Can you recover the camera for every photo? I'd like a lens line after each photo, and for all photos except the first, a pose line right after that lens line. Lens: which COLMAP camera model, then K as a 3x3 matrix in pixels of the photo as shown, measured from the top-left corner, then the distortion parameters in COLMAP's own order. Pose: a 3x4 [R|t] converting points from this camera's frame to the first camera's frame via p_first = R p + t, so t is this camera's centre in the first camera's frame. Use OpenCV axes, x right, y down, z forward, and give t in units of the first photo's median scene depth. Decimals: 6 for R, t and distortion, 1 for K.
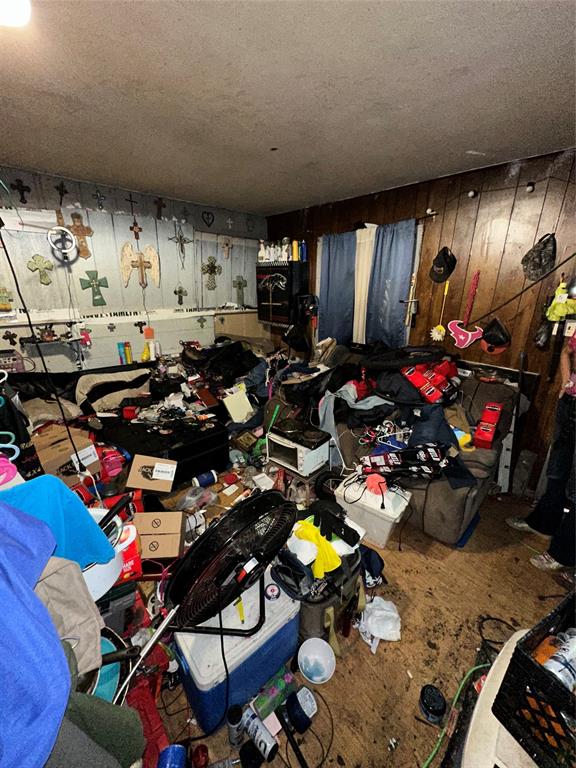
lens RADIAL K [[305.6, 0, 289.4], [0, 305.6, 383.8], [0, 0, 1]] dist [-0.002482, 0.000147]
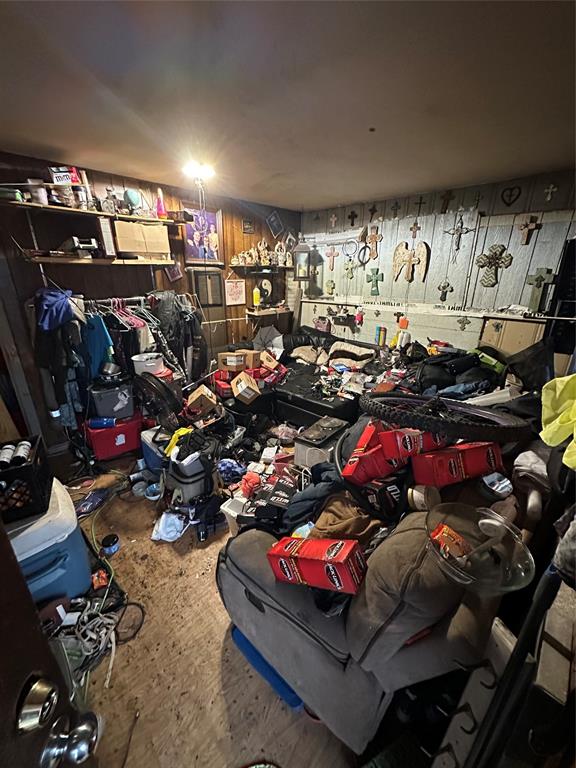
lens RADIAL K [[305.6, 0, 287.7], [0, 305.6, 384.0], [0, 0, 1]] dist [-0.002482, 0.000147]
pose [[0.070043, 0.323940, -0.943481, 0.651283], [-0.319924, 0.903139, 0.286338, -0.159363], [0.944851, 0.281786, 0.166895, 0.508957]]
